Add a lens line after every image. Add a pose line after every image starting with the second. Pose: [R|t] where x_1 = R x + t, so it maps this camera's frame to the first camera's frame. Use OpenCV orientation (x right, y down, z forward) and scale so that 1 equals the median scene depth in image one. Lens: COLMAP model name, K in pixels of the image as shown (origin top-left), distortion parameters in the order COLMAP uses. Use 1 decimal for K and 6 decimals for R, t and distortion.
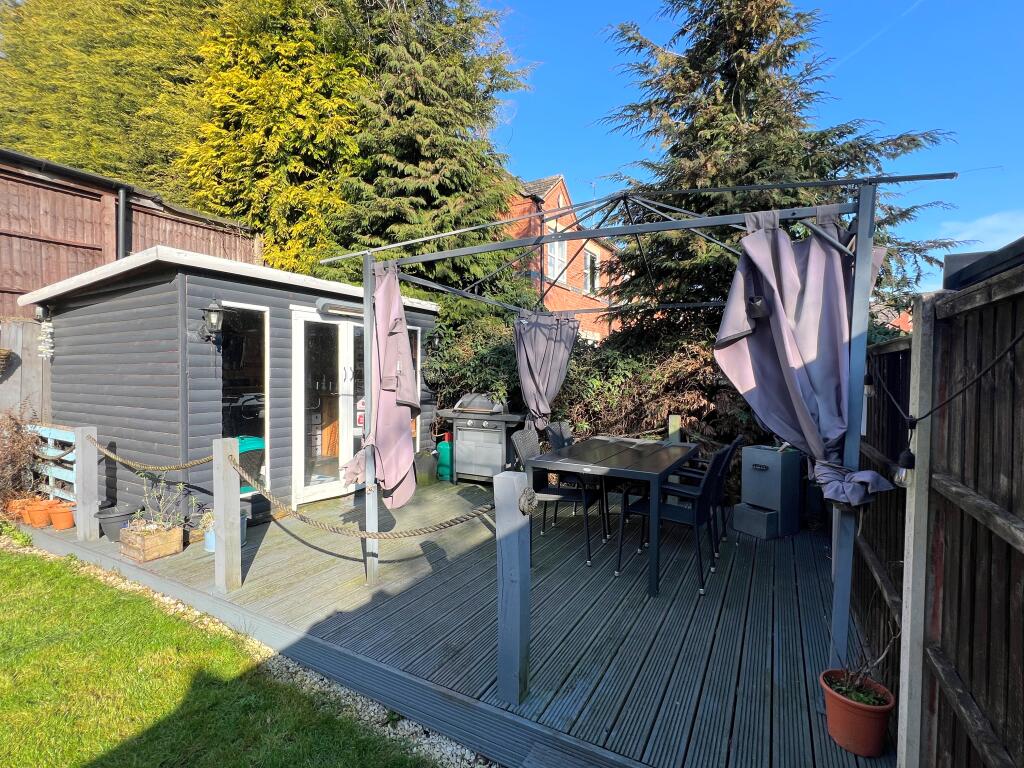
lens RADIAL K [[479.2, 0, 512.0], [0, 479.2, 384.0], [0, 0, 1]] dist [0.000467, 0.000052]
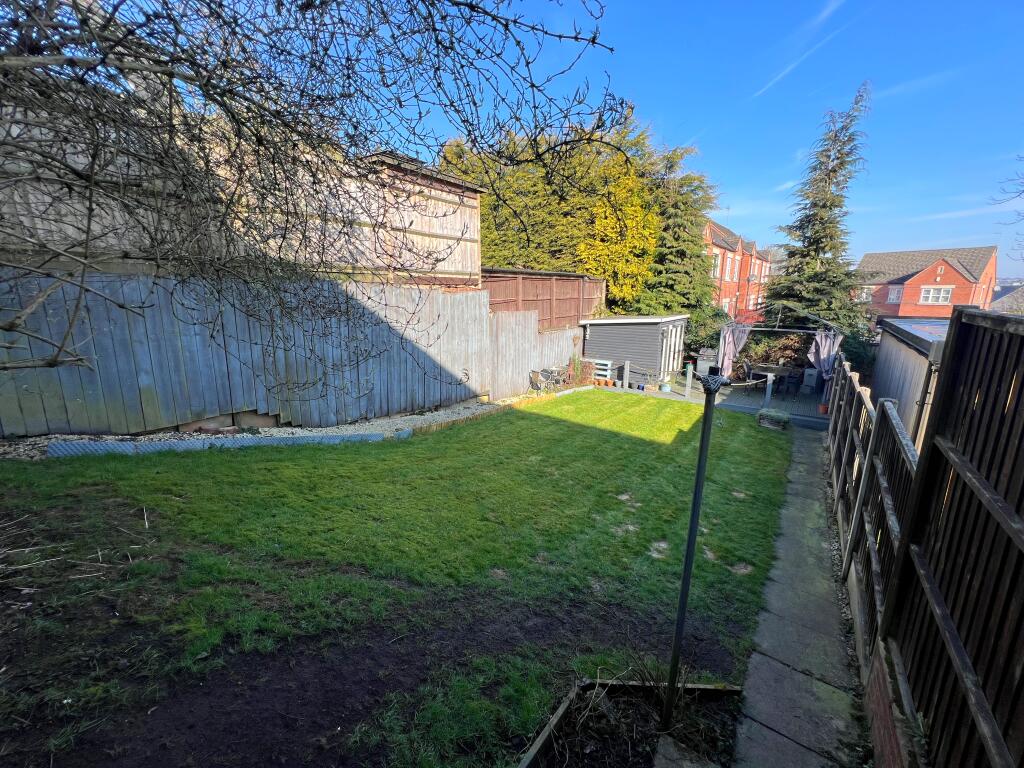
lens RADIAL K [[411.7, 0, 512.0], [0, 411.7, 384.0], [0, 0, 1]] dist [-0.000893, -0.000162]
pose [[0.991270, 0.025865, -0.129284, -1.051814], [-0.000528, 0.981339, 0.192285, -0.283205], [0.131845, -0.190538, 0.972786, -1.866528]]
